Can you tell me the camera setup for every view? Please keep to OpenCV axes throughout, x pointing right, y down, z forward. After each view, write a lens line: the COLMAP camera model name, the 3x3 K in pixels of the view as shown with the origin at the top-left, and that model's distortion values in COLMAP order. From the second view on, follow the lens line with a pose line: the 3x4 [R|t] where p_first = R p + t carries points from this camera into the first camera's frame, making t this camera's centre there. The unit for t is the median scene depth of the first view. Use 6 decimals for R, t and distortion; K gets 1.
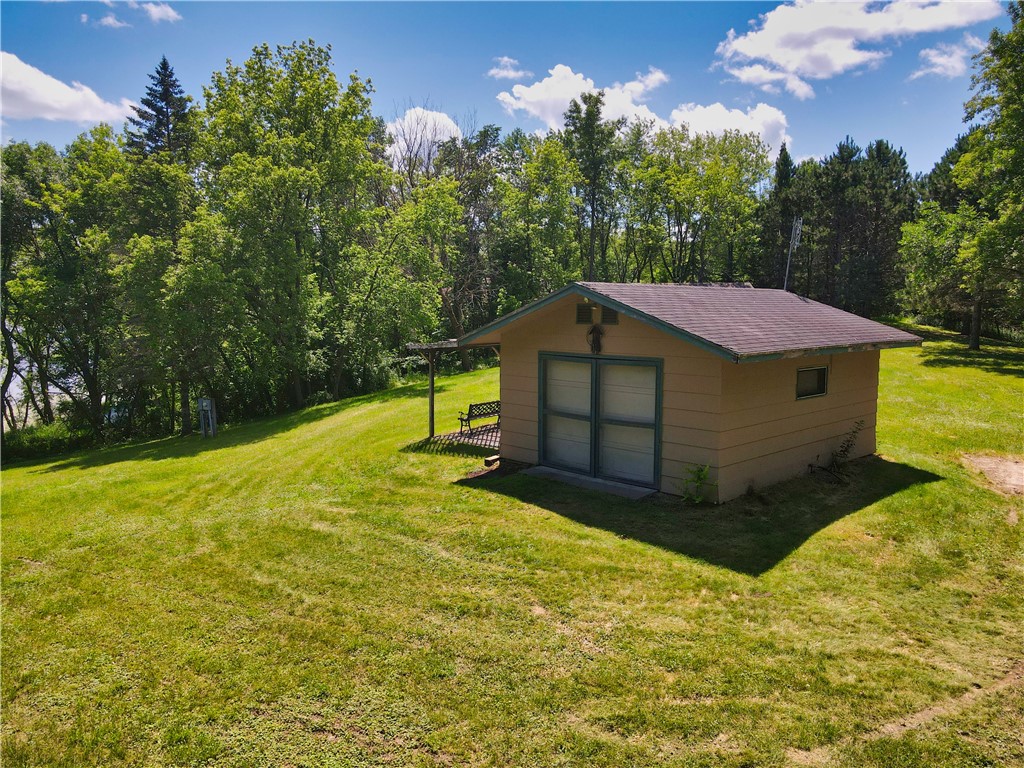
lens RADIAL K [[749.0, 0, 497.5], [0, 749.0, 383.7], [0, 0, 1]] dist [-0.002644, 0.043237]
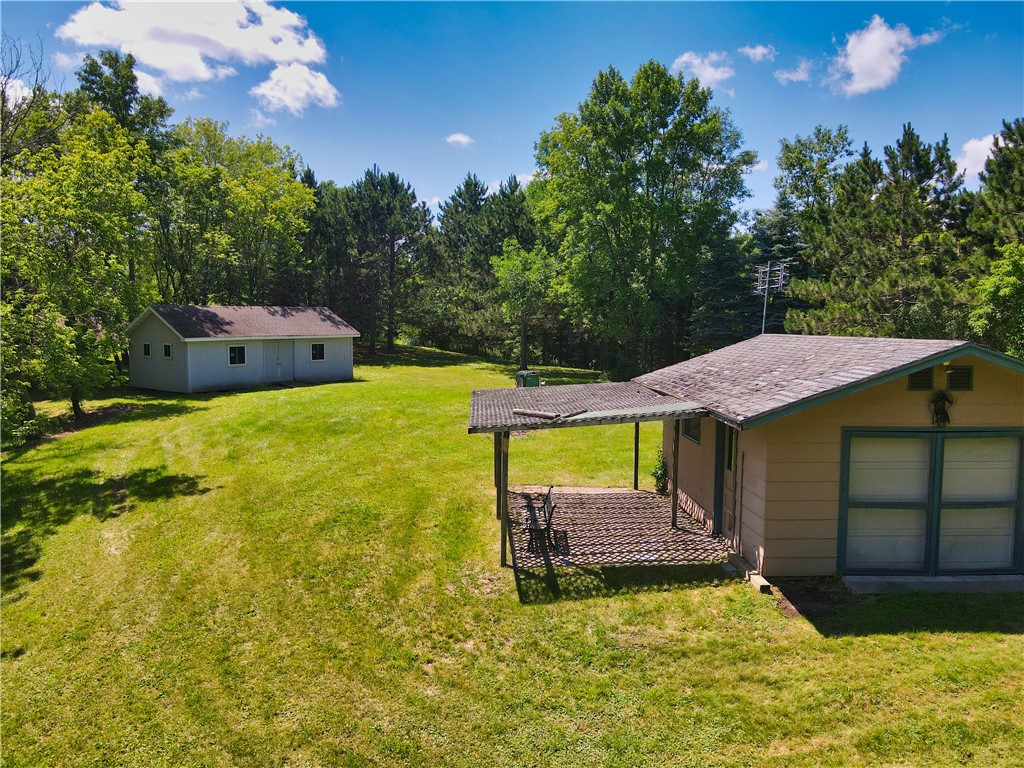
lens RADIAL K [[749.0, 0, 497.5], [0, 749.0, 383.7], [0, 0, 1]] dist [-0.002644, 0.043237]
pose [[0.671604, -0.060789, 0.738413, -0.648746], [0.073249, 0.997194, 0.015472, -0.109321], [-0.737281, 0.043697, 0.674172, 0.647048]]
